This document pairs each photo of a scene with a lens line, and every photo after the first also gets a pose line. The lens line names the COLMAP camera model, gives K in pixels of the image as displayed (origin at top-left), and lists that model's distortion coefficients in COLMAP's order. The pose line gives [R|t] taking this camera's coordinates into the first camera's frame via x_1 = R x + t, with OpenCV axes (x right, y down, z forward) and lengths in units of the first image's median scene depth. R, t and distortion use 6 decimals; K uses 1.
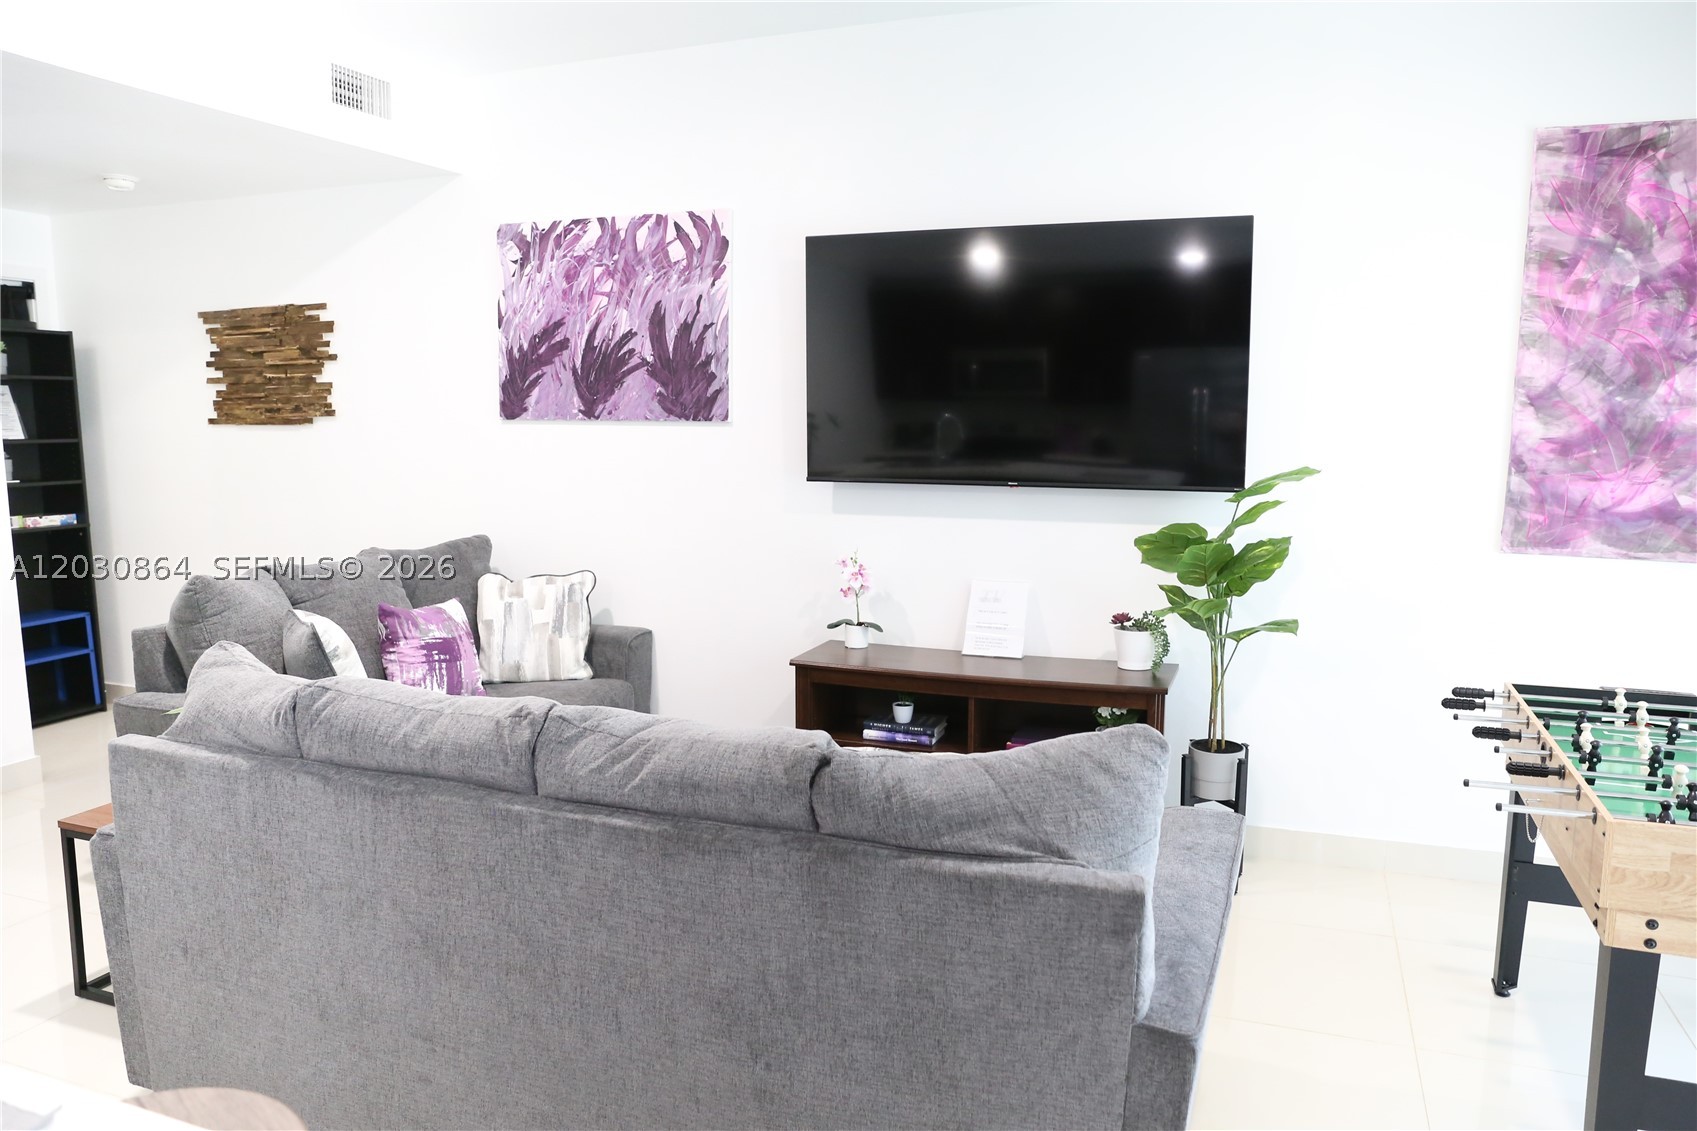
lens RADIAL K [[1177.5, 0, 843.4], [0, 1177.5, 566.9], [0, 0, 1]] dist [-0.113820, 0.086441]
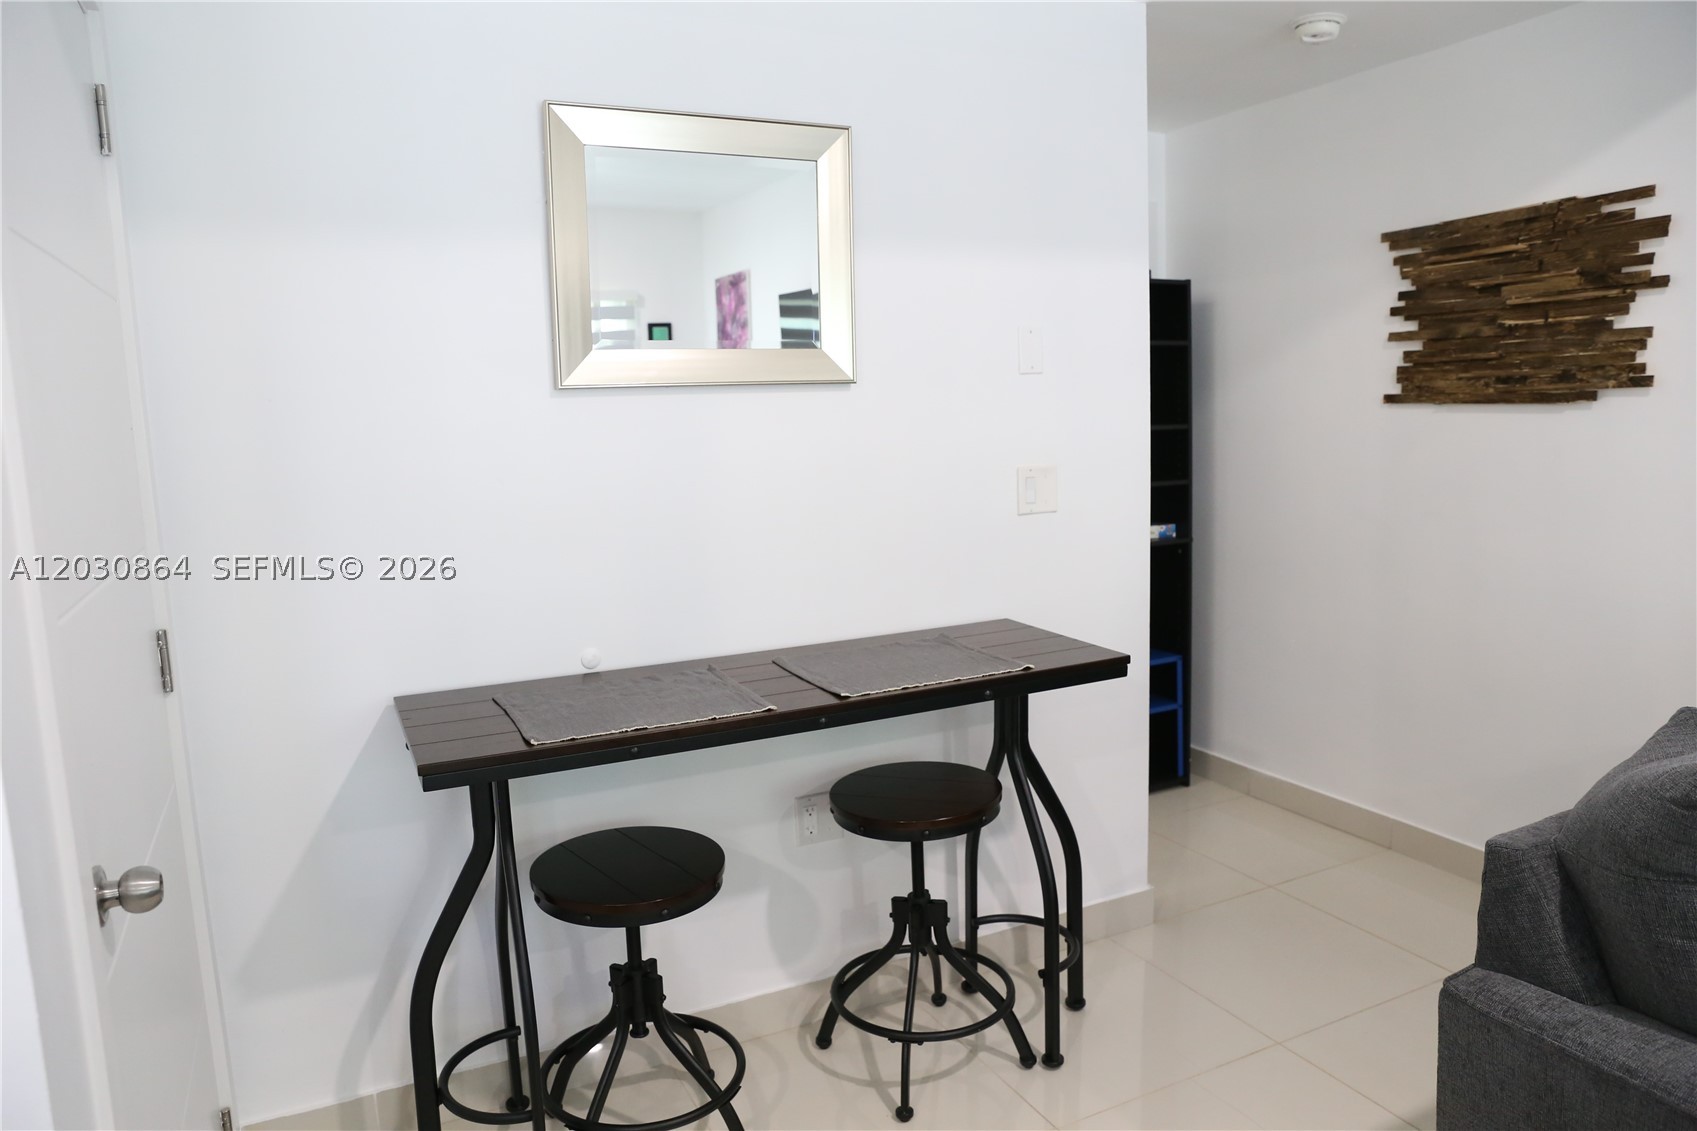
lens RADIAL K [[1145.2, 0, 847.4], [0, 1145.2, 568.8], [0, 0, 1]] dist [-0.115127, 0.087759]
pose [[0.731836, 0.075093, -0.677331, -0.395860], [-0.058937, 0.997161, 0.046872, -0.048243], [0.678928, 0.005617, 0.734184, 0.369742]]
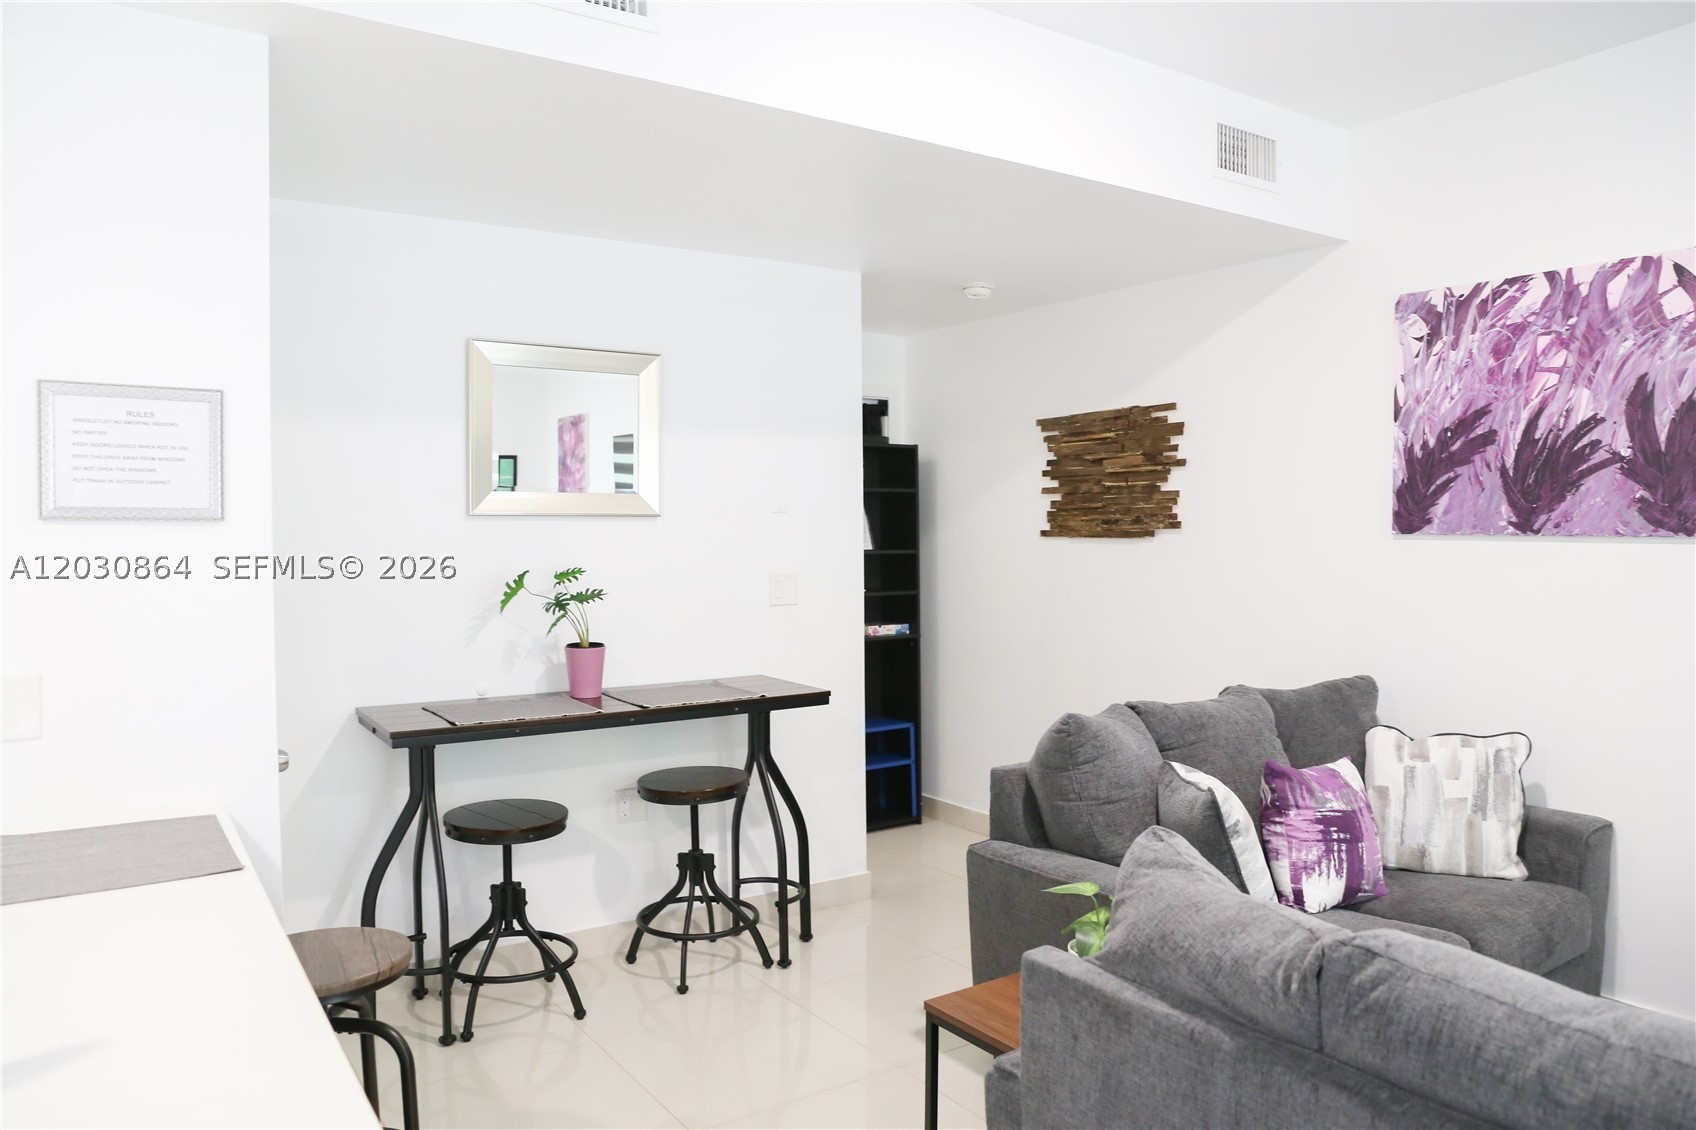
lens RADIAL K [[1170.0, 0, 848.7], [0, 1170.0, 568.9], [0, 0, 1]] dist [-0.111449, 0.085622]
pose [[0.820849, 0.014720, -0.570955, -0.156747], [-0.069493, 0.994815, -0.074261, -0.017768], [0.566902, 0.100635, 0.817616, 0.145012]]
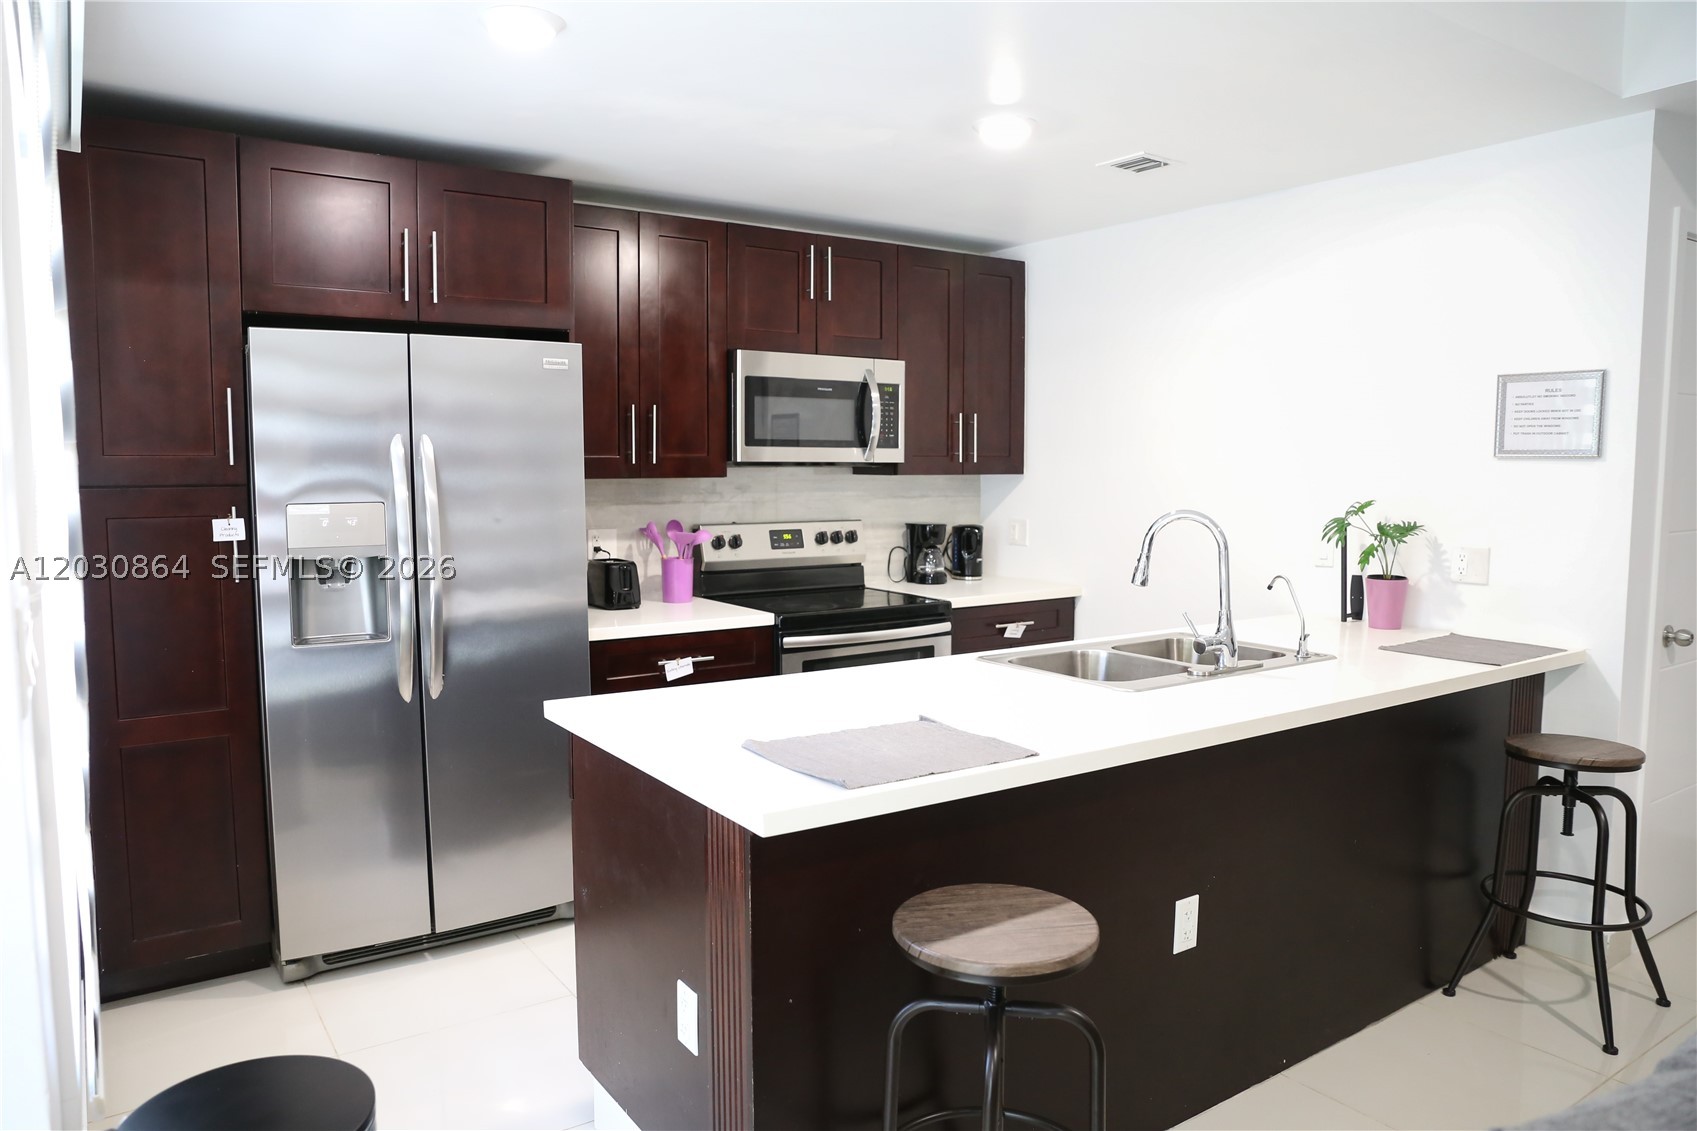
lens RADIAL K [[1170.7, 0, 849.2], [0, 1170.7, 569.4], [0, 0, 1]] dist [-0.111449, 0.085622]
pose [[-0.570010, 0.072969, -0.818391, 0.210502], [-0.108349, 0.980675, 0.162903, -0.051124], [0.814462, 0.181528, -0.551089, 0.405640]]
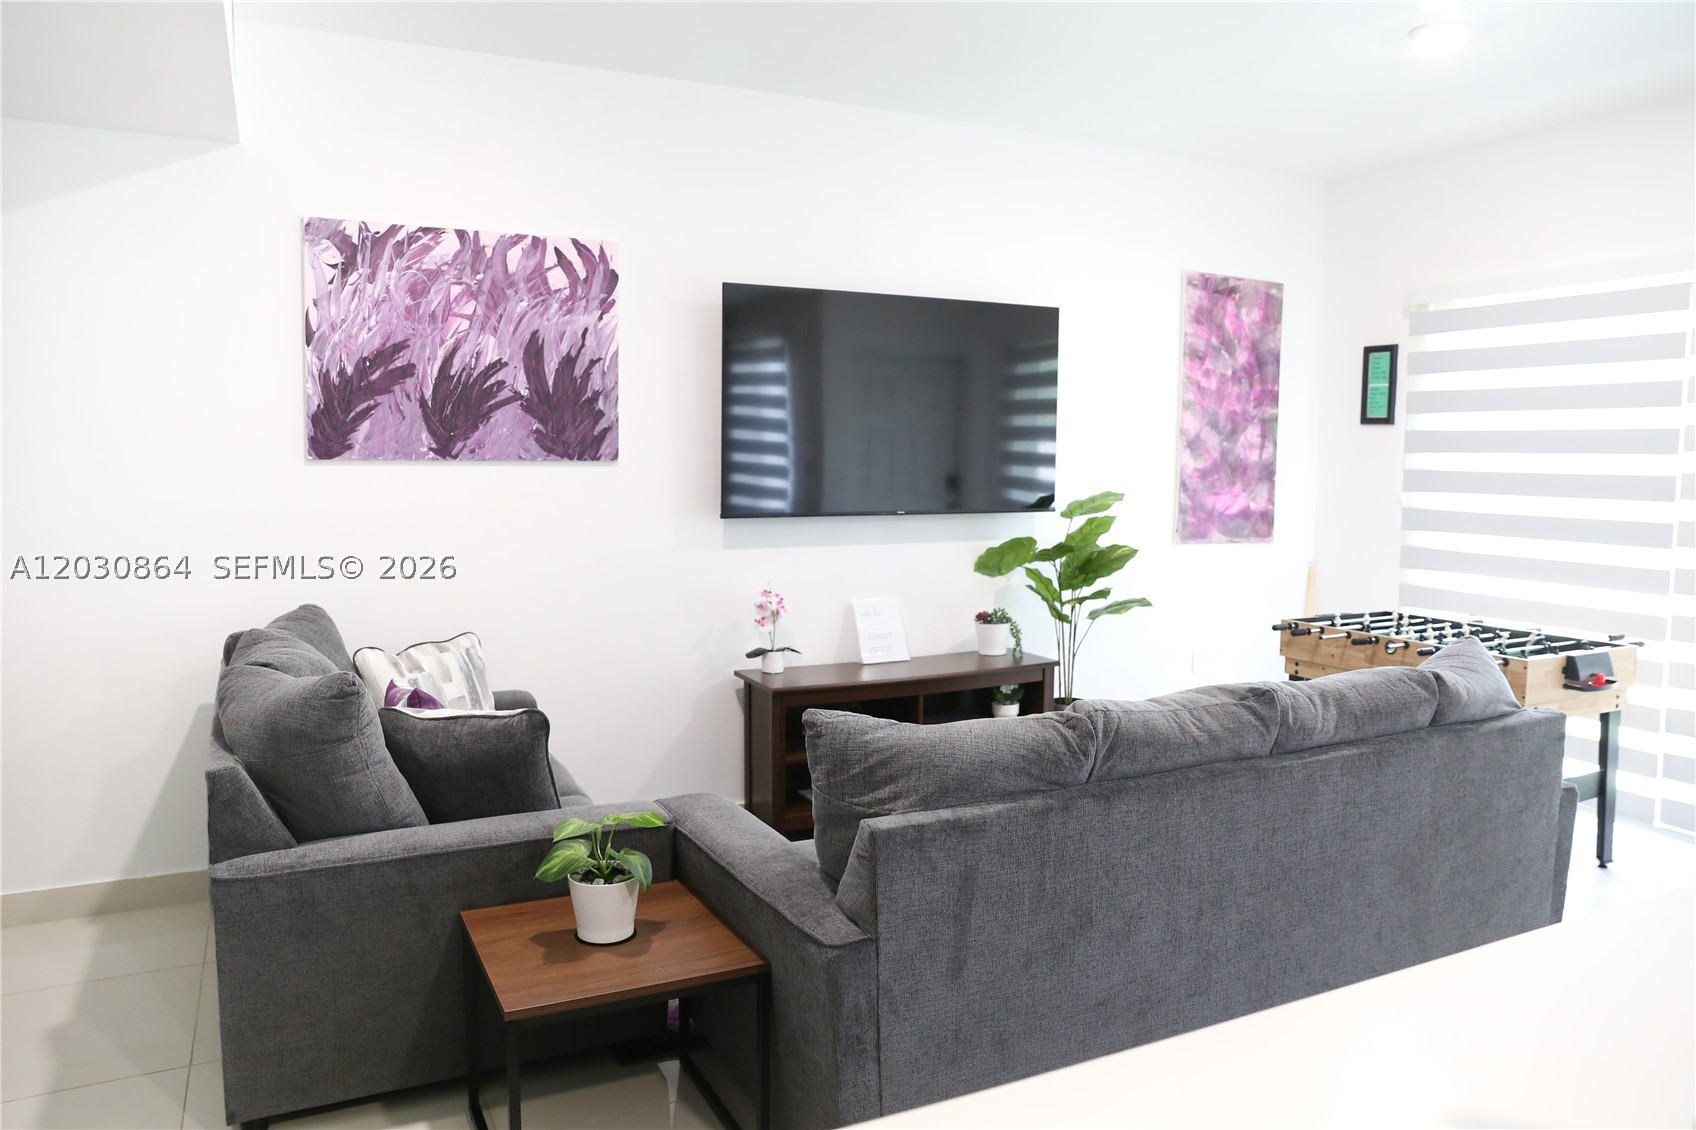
lens RADIAL K [[1170.0, 0, 848.7], [0, 1170.0, 568.9], [0, 0, 1]] dist [-0.111449, 0.085622]
pose [[0.682080, -0.070279, 0.727893, -0.647410], [0.089484, 0.995912, 0.012304, -0.029052], [-0.725782, 0.056742, 0.685580, 0.202693]]
